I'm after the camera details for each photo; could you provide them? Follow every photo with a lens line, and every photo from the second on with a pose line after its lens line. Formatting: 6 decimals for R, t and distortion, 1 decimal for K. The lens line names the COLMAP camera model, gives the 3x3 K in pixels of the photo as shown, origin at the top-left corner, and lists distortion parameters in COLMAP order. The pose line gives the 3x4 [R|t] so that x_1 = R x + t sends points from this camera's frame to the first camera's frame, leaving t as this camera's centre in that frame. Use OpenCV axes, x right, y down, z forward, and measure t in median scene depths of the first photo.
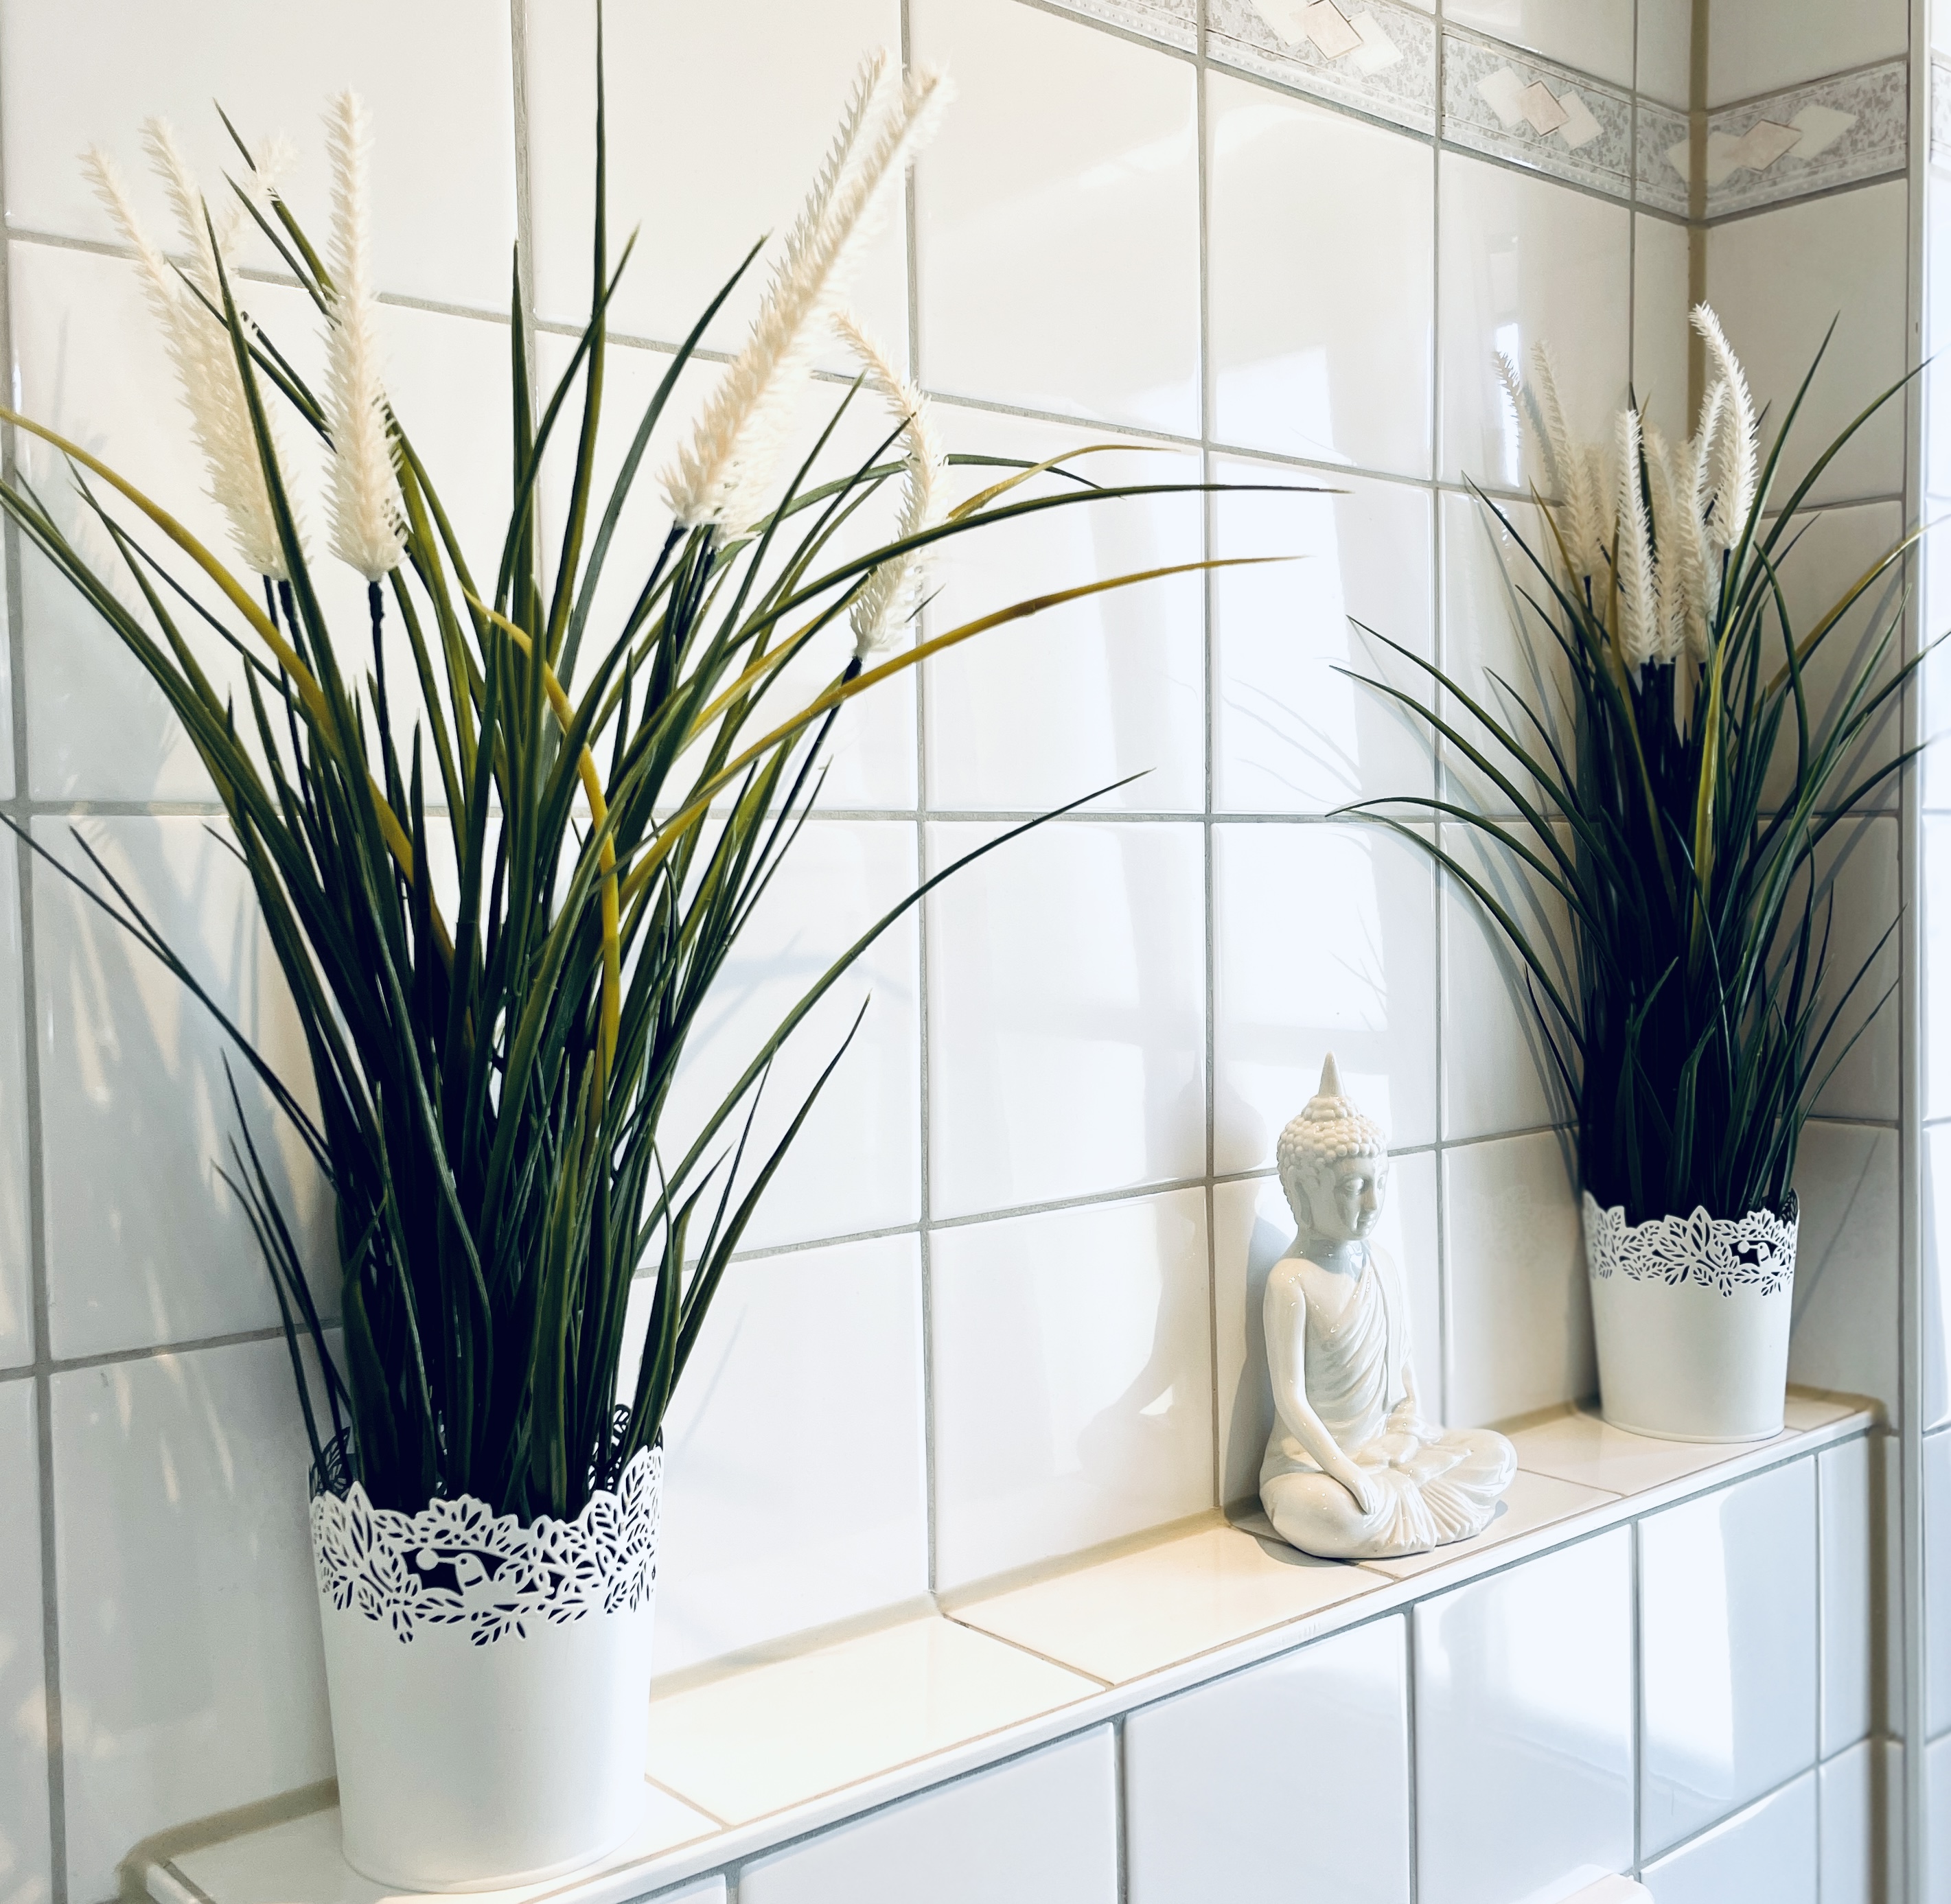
lens RADIAL K [[2054.2, 0, 975.5], [0, 2054.2, 953.3], [0, 0, 1]] dist [0.014025, 0.000000]
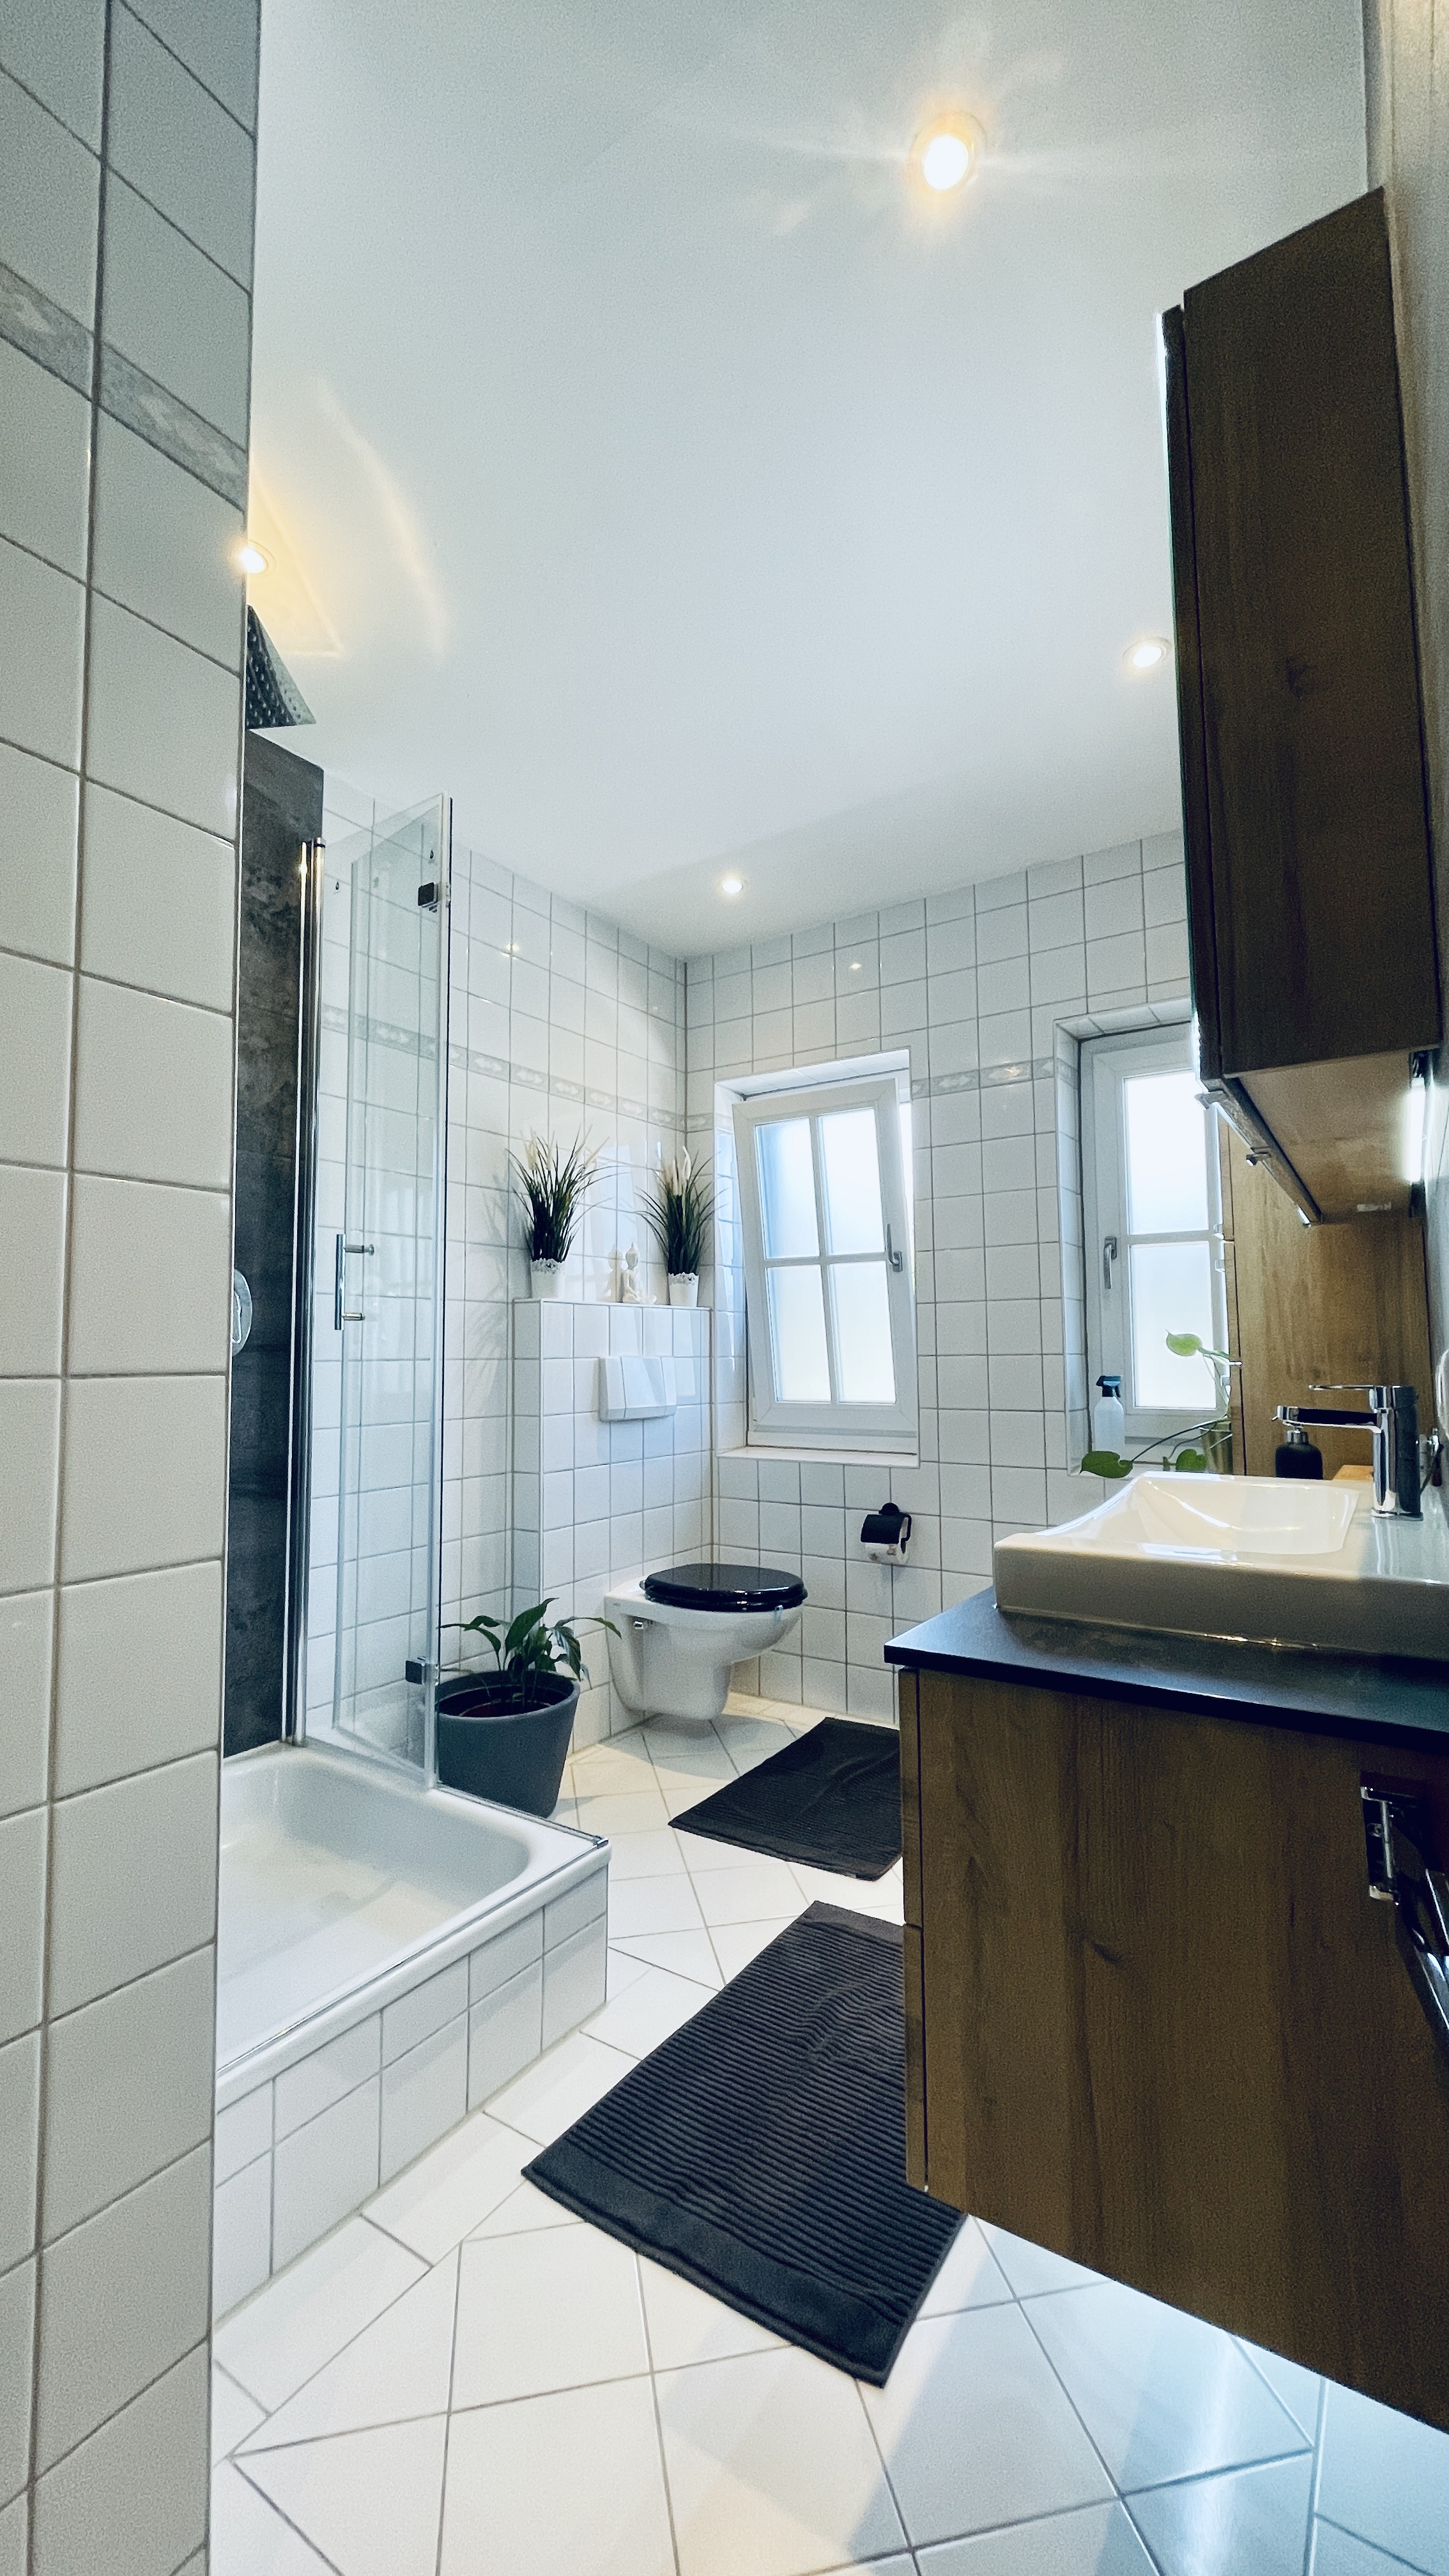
lens RADIAL K [[1032.5, 0, 730.1], [0, 1032.5, 1282.2], [0, 0, 1]] dist [0.000483, 0.000145]
pose [[0.958860, 0.029438, 0.282350, -0.477379], [0.002111, 0.993842, -0.110789, 0.537089], [-0.283873, 0.106828, 0.952893, -2.345904]]
